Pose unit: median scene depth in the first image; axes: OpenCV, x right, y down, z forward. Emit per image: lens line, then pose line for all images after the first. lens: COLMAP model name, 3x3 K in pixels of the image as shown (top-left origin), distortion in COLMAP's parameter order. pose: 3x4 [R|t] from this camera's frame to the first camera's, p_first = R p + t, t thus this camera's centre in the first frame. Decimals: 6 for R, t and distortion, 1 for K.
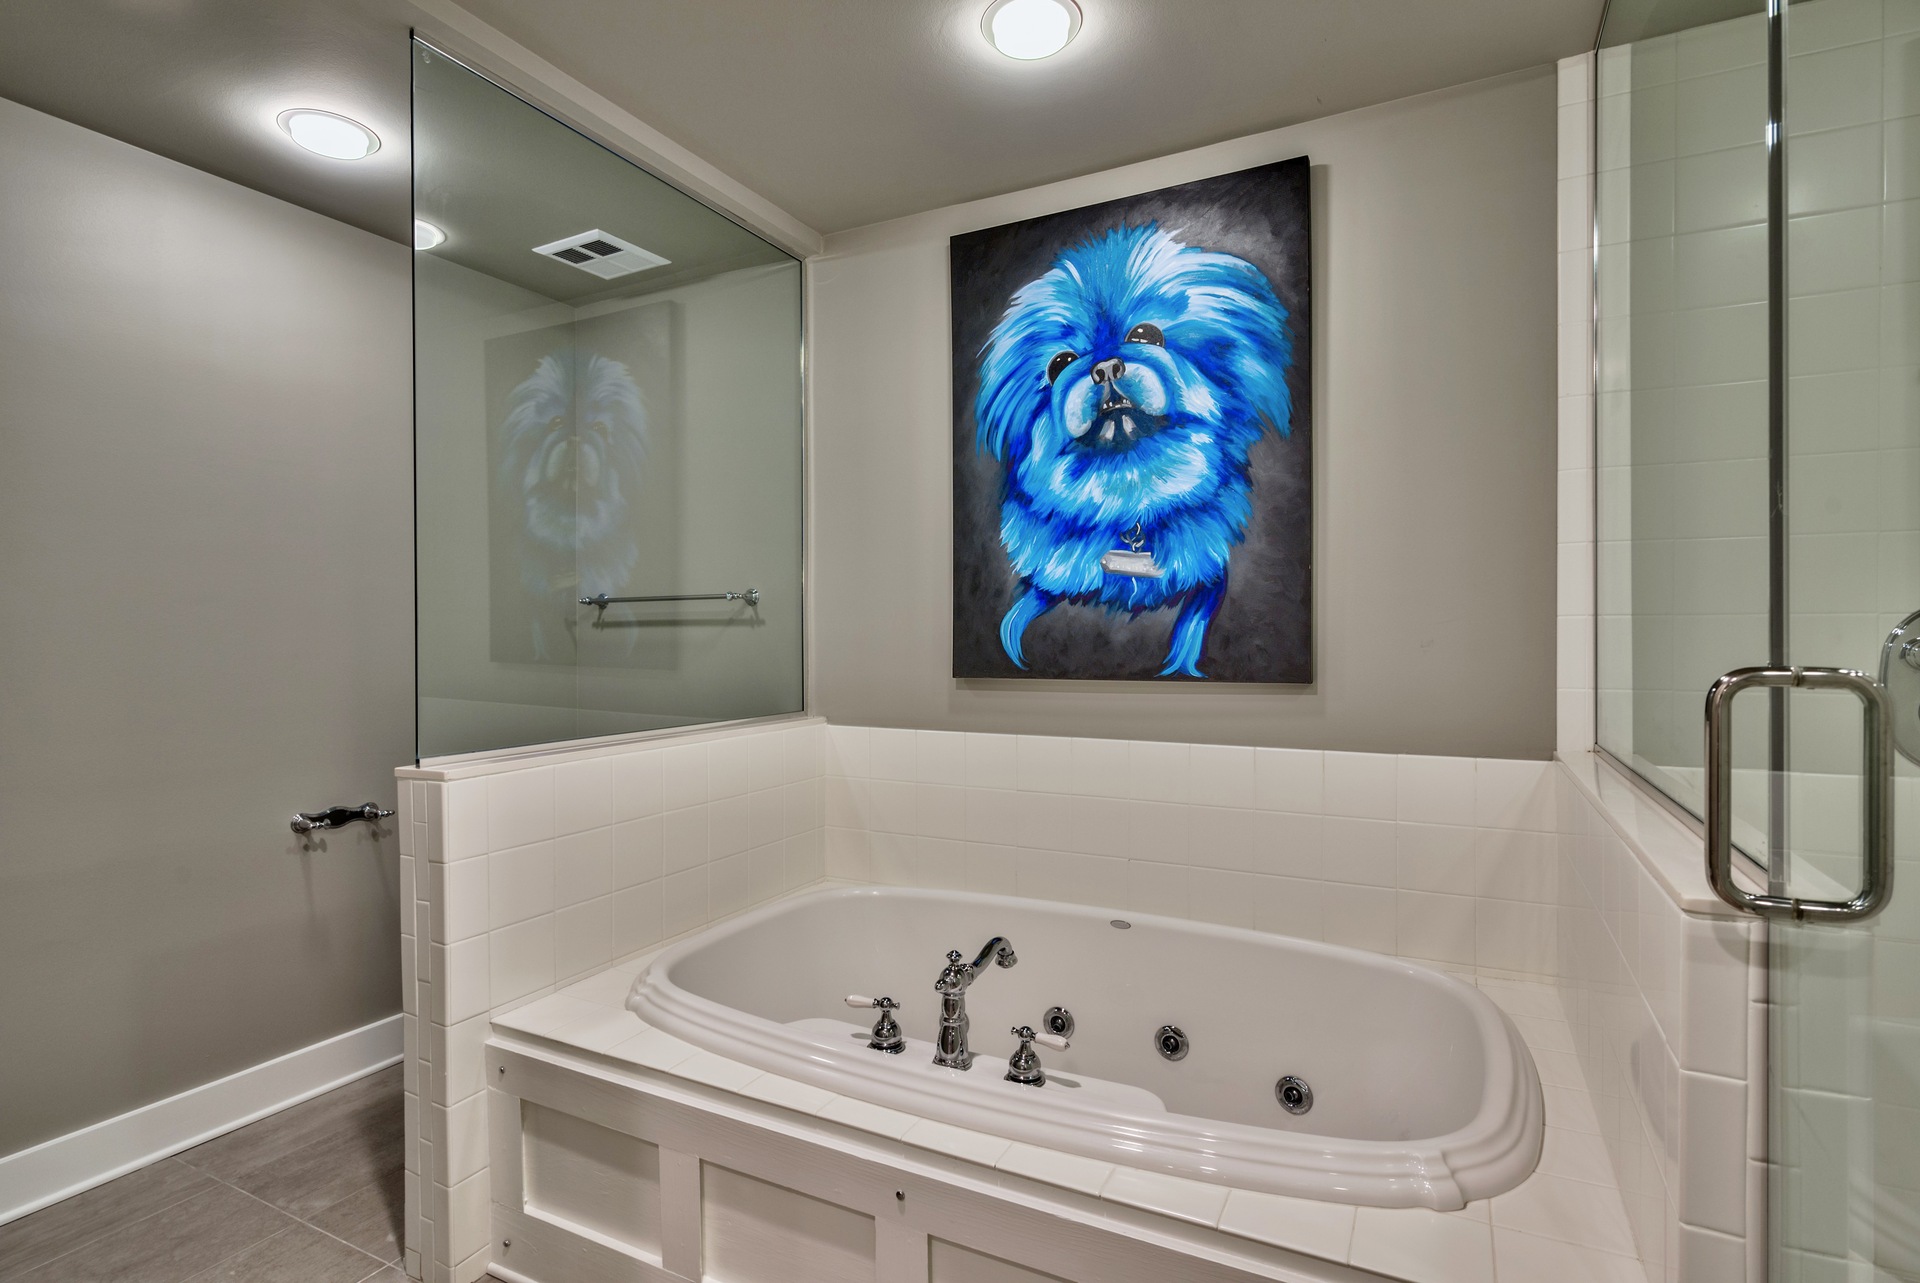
lens RADIAL K [[963.2, 0, 960.6], [0, 963.2, 633.6], [0, 0, 1]] dist [-0.004739, 0.004618]
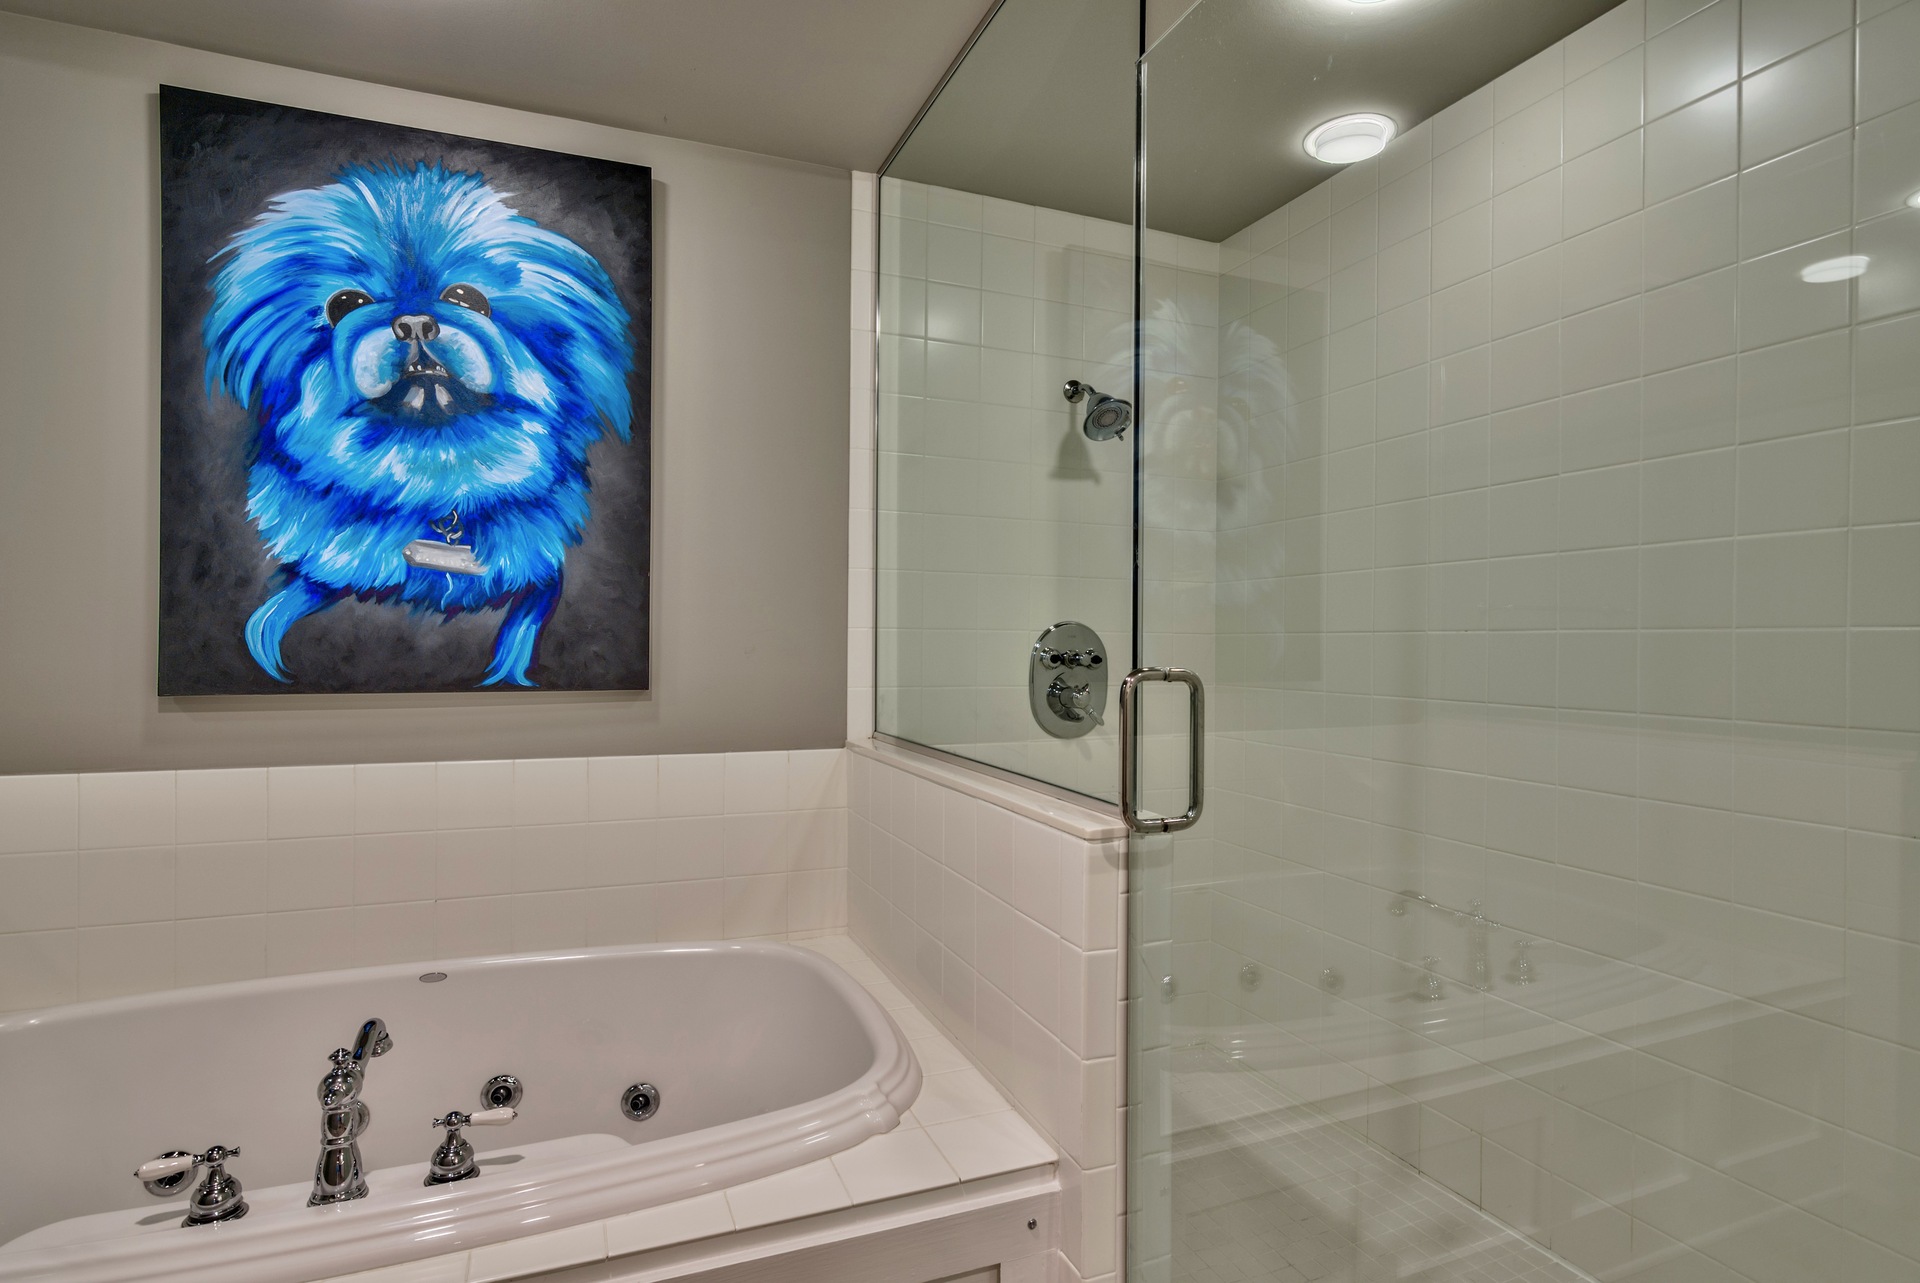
lens RADIAL K [[963.2, 0, 959.0], [0, 963.2, 641.7], [0, 0, 1]] dist [-0.004739, 0.004618]
pose [[0.660020, 0.010198, 0.751179, -0.171669], [-0.010335, 0.999936, -0.004493, 0.002515], [-0.751177, -0.004798, 0.660084, 0.083091]]
